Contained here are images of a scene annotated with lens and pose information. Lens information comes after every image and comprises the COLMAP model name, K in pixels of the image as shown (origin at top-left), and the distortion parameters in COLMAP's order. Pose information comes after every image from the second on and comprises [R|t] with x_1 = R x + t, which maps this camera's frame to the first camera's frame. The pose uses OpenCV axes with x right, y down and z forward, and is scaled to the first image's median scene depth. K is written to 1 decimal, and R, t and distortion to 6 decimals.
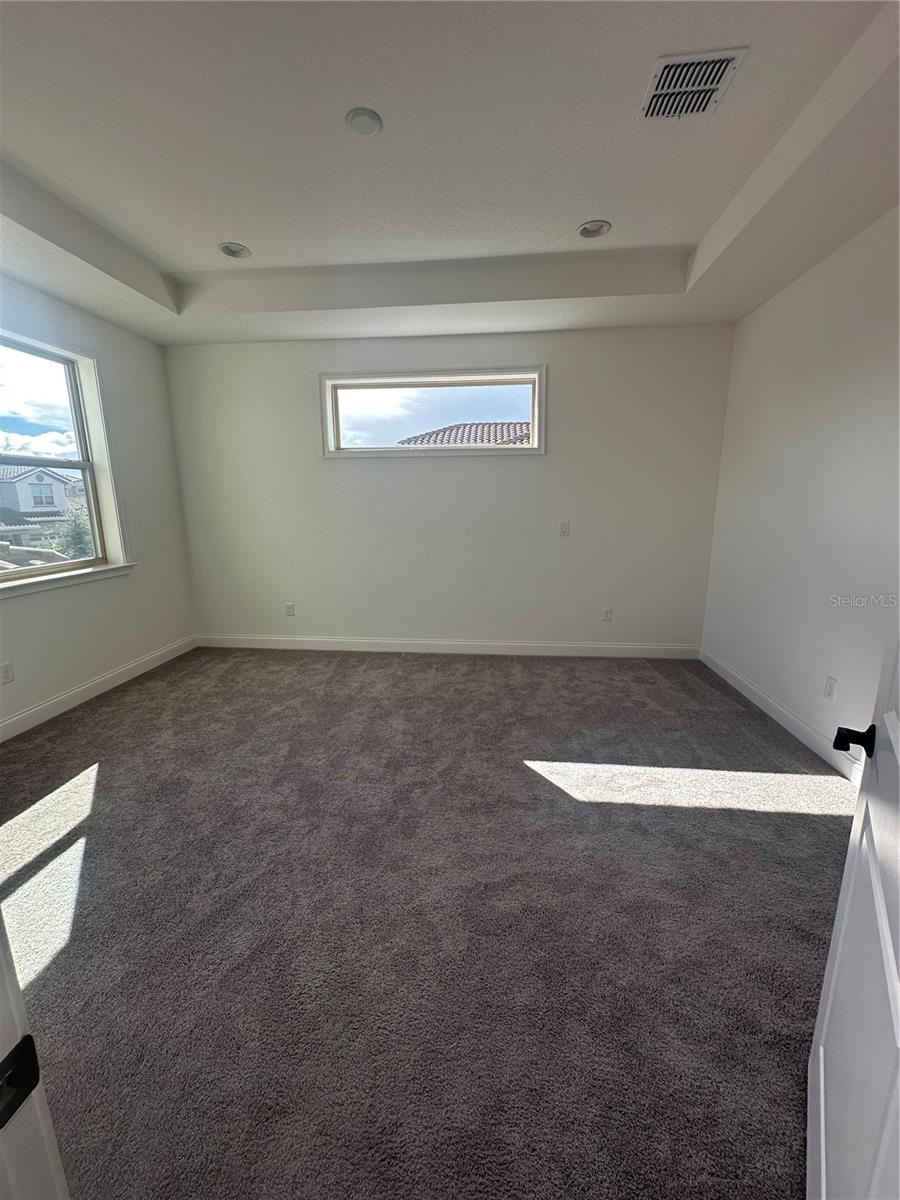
lens RADIAL K [[480.4, 0, 453.2], [0, 480.4, 600.6], [0, 0, 1]] dist [-0.006619, 0.001889]
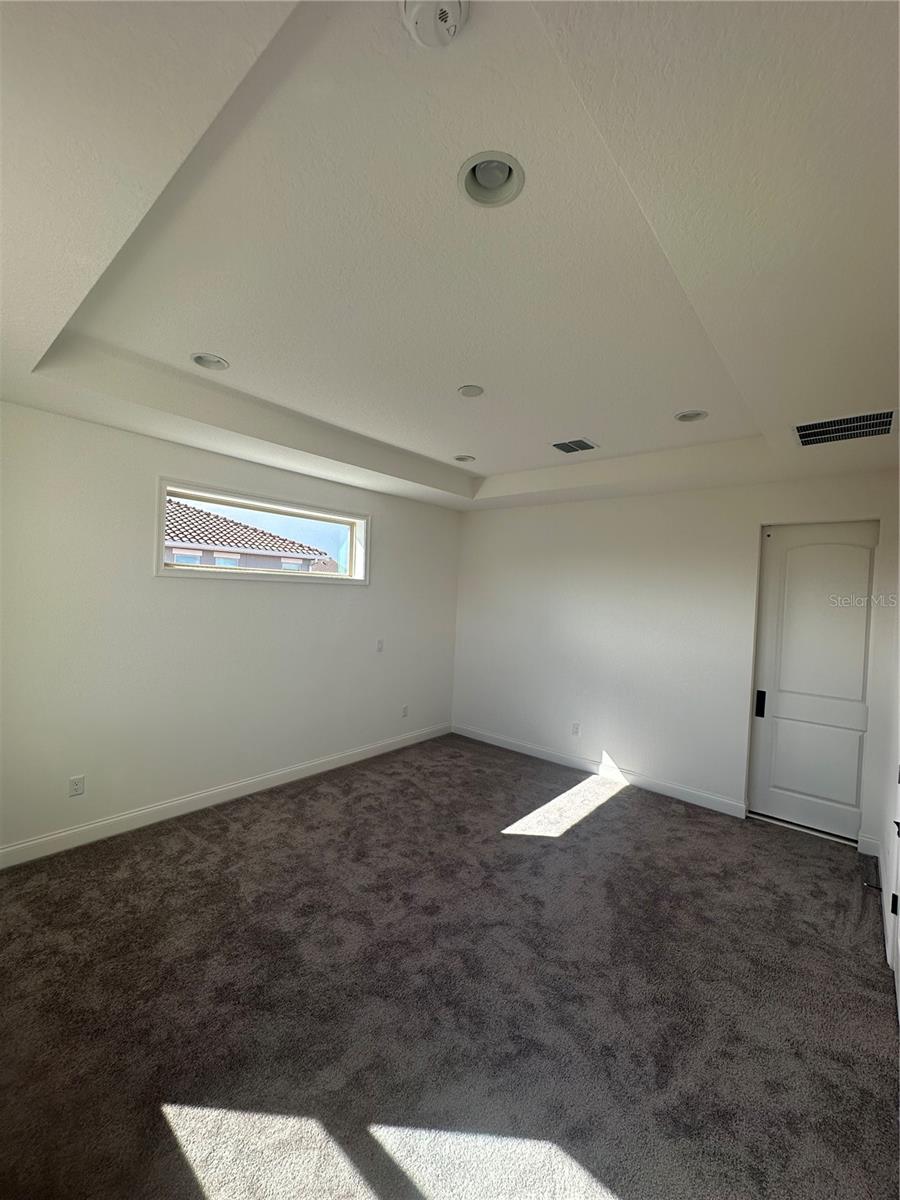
lens RADIAL K [[480.4, 0, 452.7], [0, 480.4, 599.4], [0, 0, 1]] dist [-0.006619, 0.001889]
pose [[0.569116, 0.015042, 0.822119, -0.743065], [0.123910, 0.986846, -0.103834, -0.131450], [-0.812867, 0.160962, 0.559766, 0.180604]]
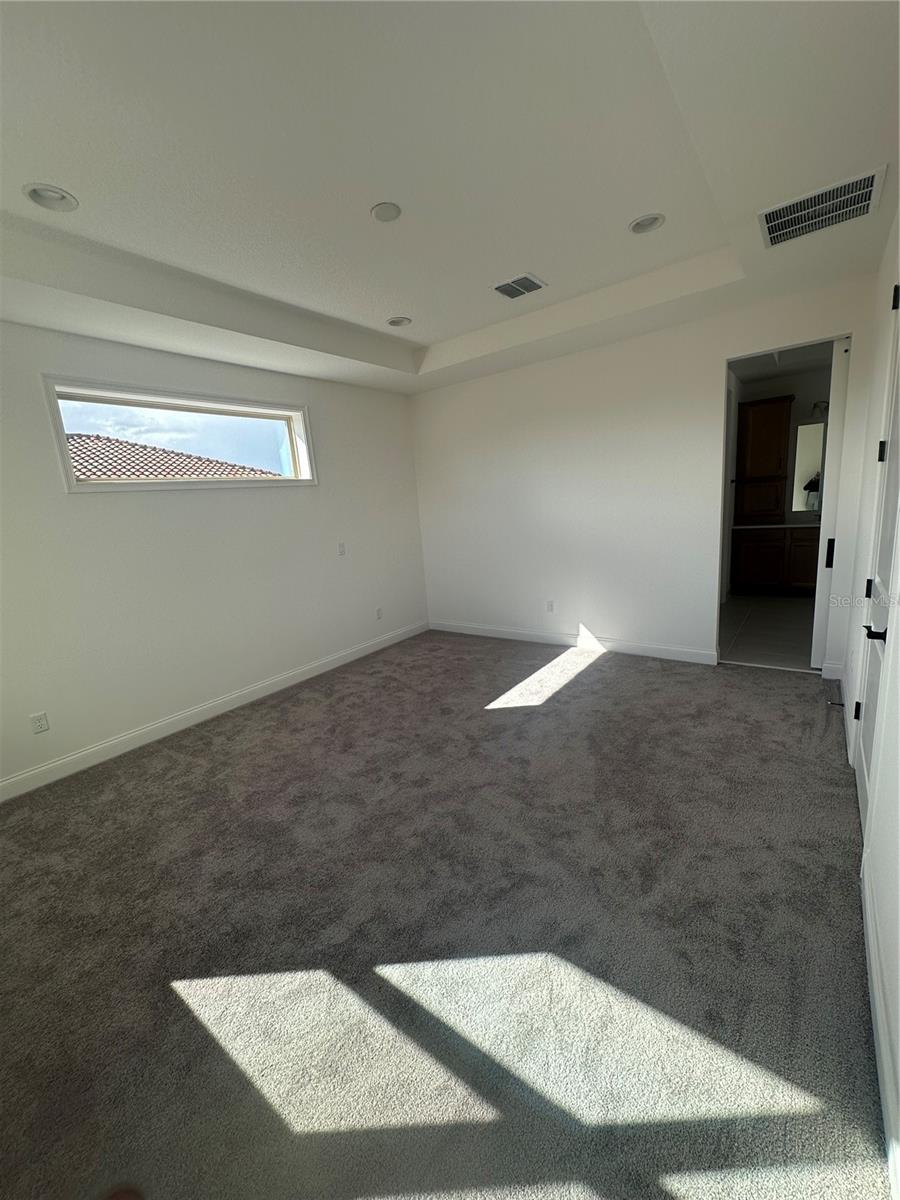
lens RADIAL K [[480.4, 0, 453.2], [0, 480.4, 600.6], [0, 0, 1]] dist [-0.006619, 0.001889]
pose [[0.515057, -0.208526, 0.831404, -0.691307], [0.249873, 0.964356, 0.087074, -0.071689], [-0.819927, 0.162897, 0.548803, 0.194701]]
